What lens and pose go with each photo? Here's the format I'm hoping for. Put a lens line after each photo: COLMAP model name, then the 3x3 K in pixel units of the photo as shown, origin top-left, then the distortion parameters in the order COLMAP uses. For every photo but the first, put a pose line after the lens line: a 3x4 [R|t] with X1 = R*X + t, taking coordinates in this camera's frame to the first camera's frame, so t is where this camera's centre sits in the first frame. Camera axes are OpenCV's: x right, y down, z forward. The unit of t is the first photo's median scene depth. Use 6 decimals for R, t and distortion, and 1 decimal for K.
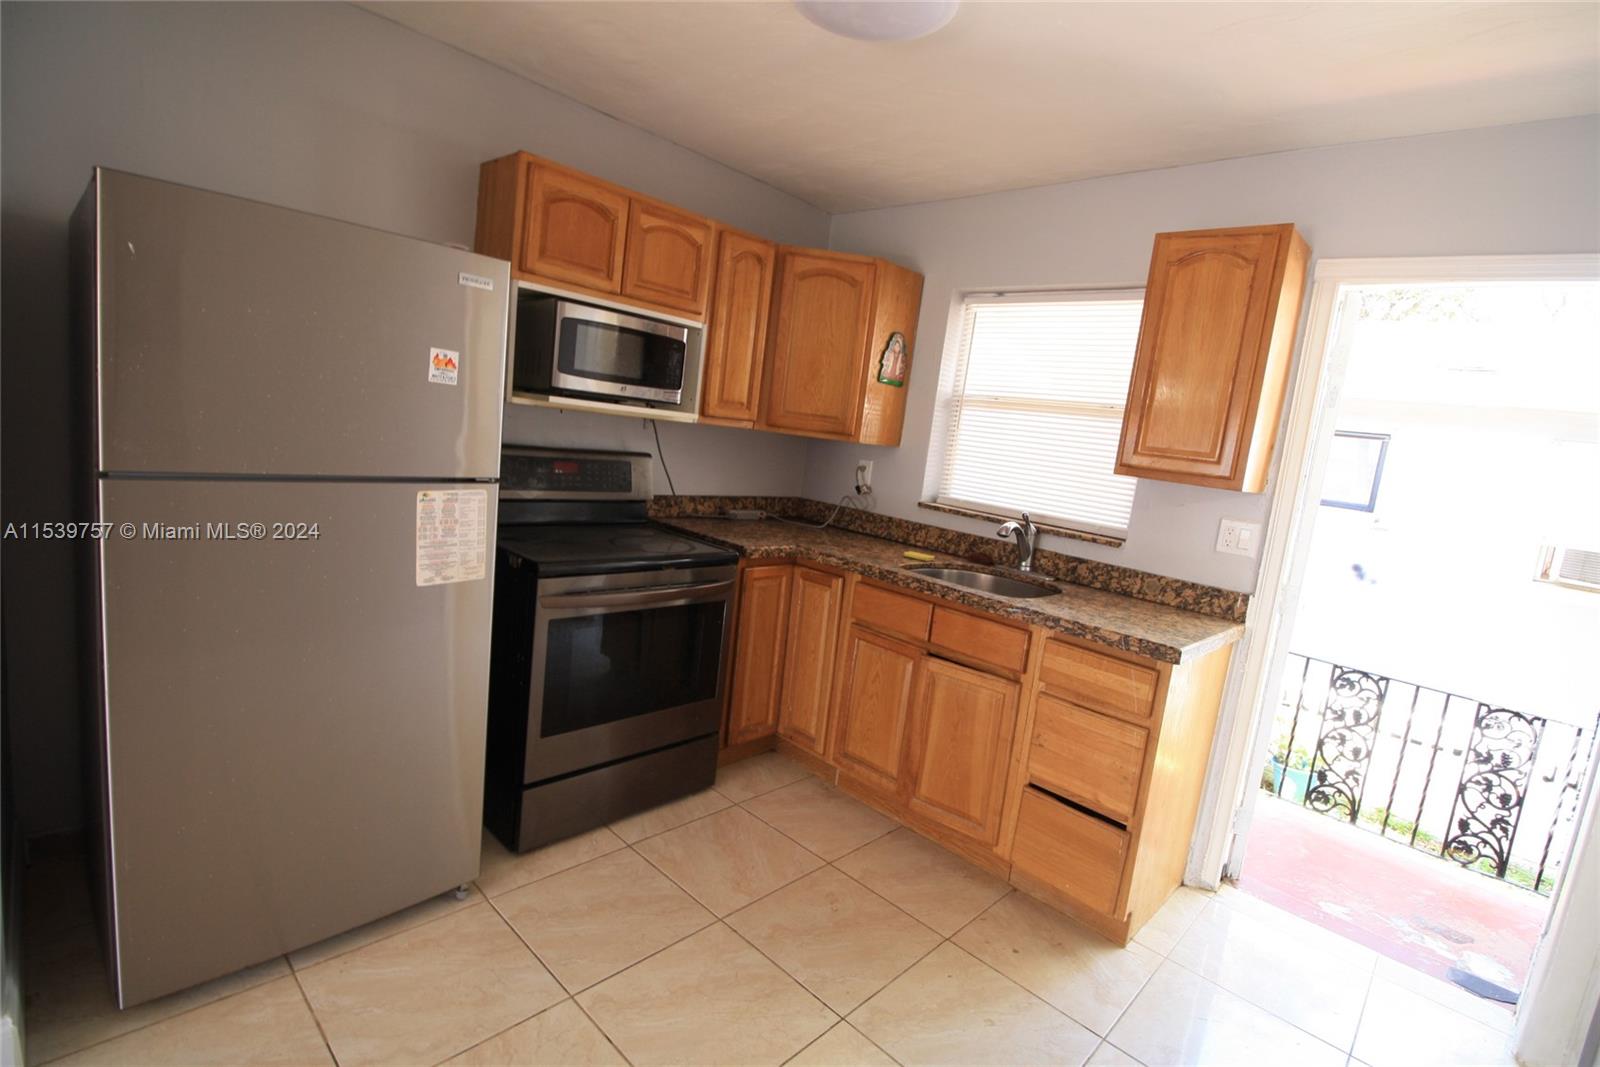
lens RADIAL K [[749.1, 0, 813.1], [0, 749.1, 527.9], [0, 0, 1]] dist [0.002636, -0.014006]
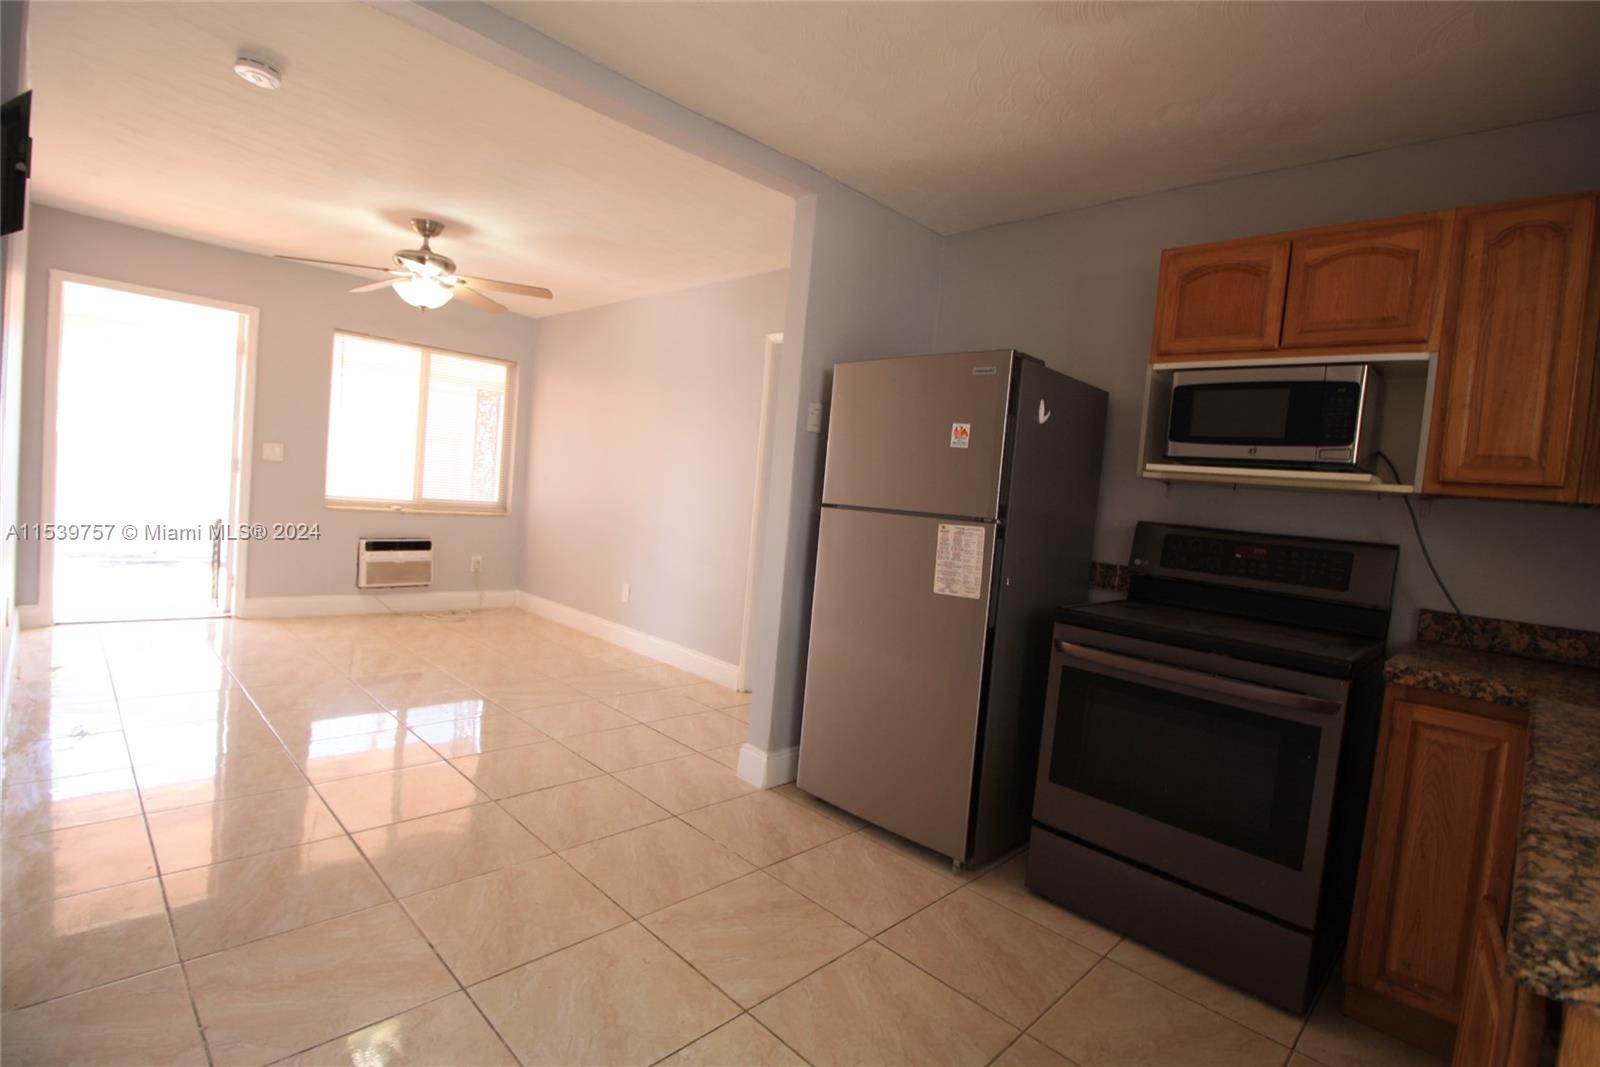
lens RADIAL K [[749.1, 0, 813.1], [0, 749.1, 527.9], [0, 0, 1]] dist [0.002636, -0.014006]
pose [[-0.003372, -0.067850, -0.997690, 0.584729], [-0.225818, 0.971976, -0.065338, 0.069196], [0.974164, 0.225076, -0.018599, 0.523906]]
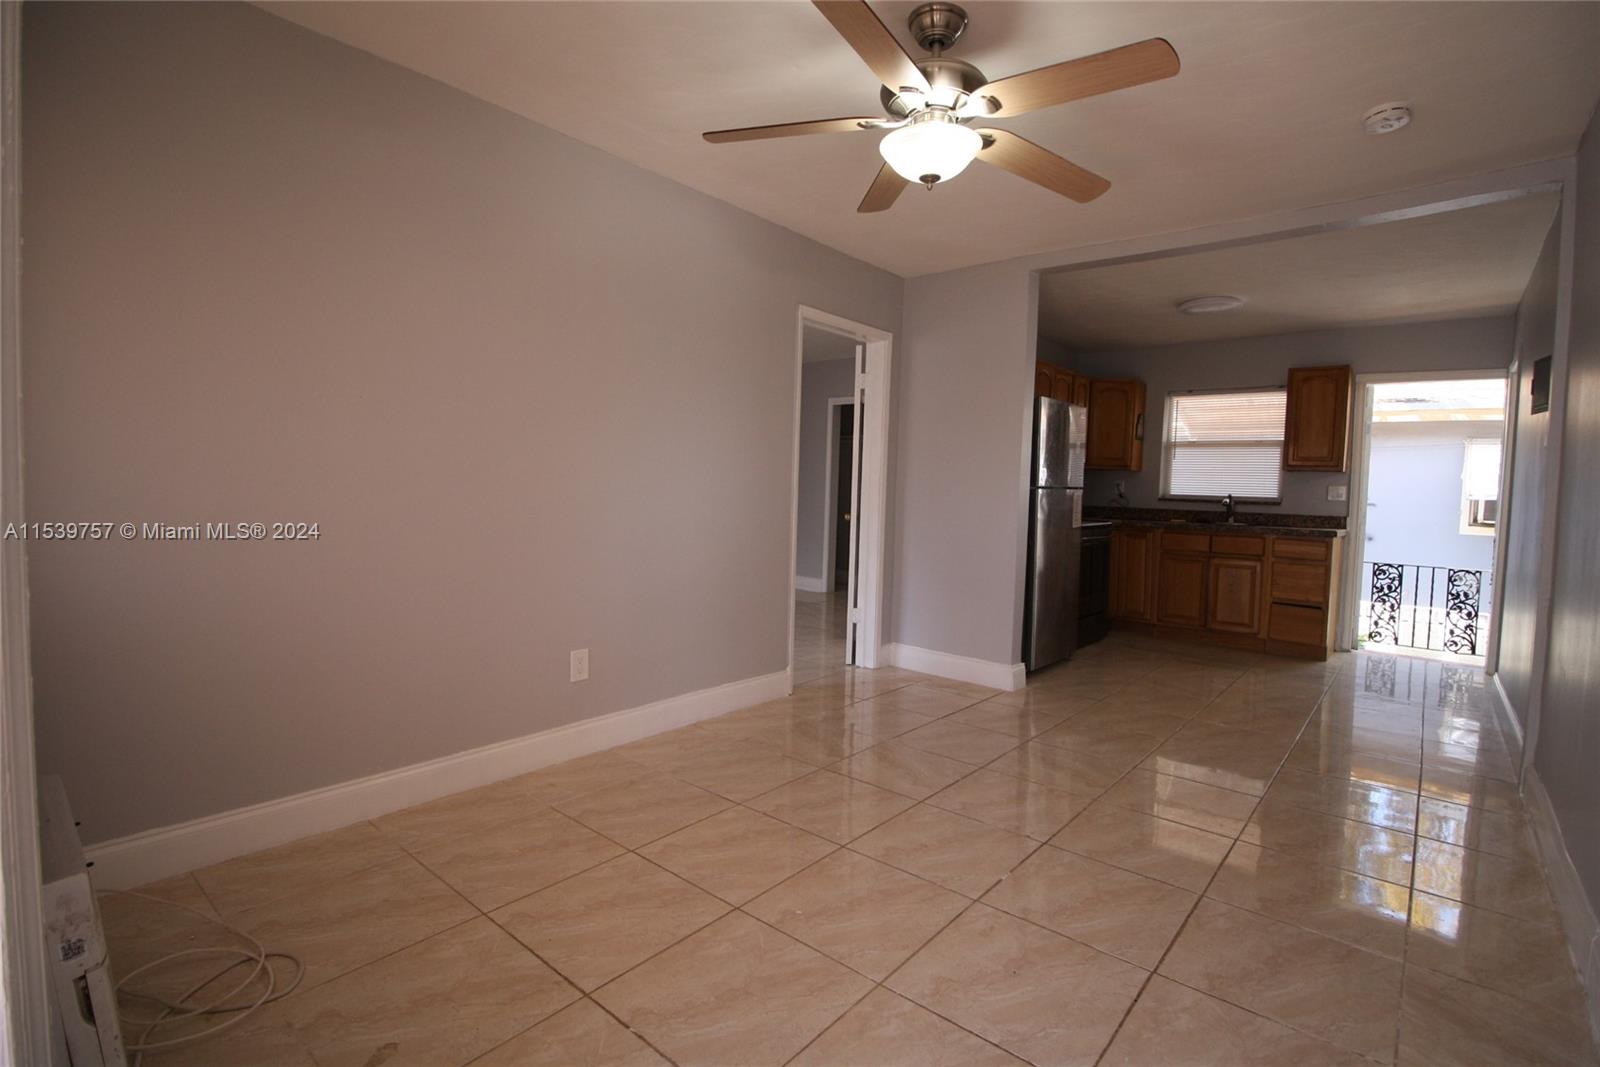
lens RADIAL K [[749.1, 0, 813.1], [0, 749.1, 527.9], [0, 0, 1]] dist [0.002636, -0.014006]
pose [[0.994443, -0.092399, 0.050460, -1.079639], [0.096071, 0.992472, -0.075964, 0.130699], [-0.043061, 0.080390, 0.995833, -1.123615]]
